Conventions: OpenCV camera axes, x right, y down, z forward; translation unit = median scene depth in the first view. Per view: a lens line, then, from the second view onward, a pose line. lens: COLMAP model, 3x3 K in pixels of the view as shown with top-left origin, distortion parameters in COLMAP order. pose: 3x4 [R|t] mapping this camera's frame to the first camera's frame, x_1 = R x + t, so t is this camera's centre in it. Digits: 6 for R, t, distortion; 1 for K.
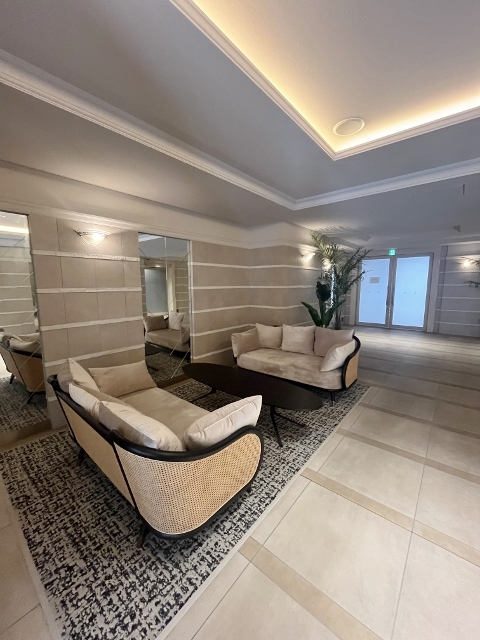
lens RADIAL K [[257.6, 0, 240.0], [0, 257.6, 320.0], [0, 0, 1]] dist [-0.001900, -0.000176]
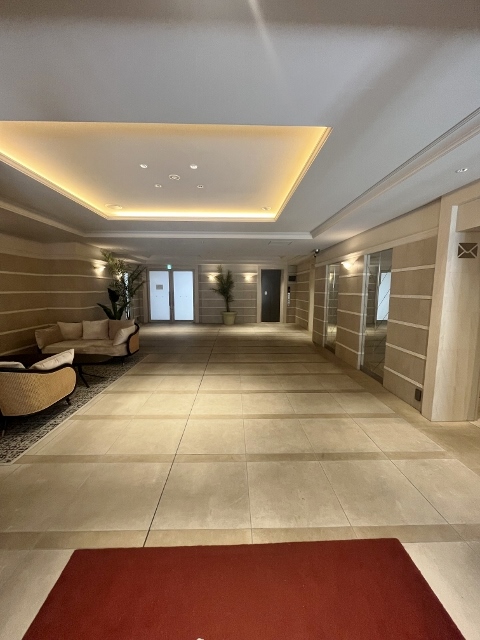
lens RADIAL K [[257.6, 0, 240.0], [0, 257.6, 320.0], [0, 0, 1]] dist [-0.001900, -0.000176]
pose [[0.748797, -0.069256, 0.659171, -0.099264], [0.081966, 0.996568, 0.011594, 0.066874], [-0.657712, 0.045349, 0.751903, -0.526827]]
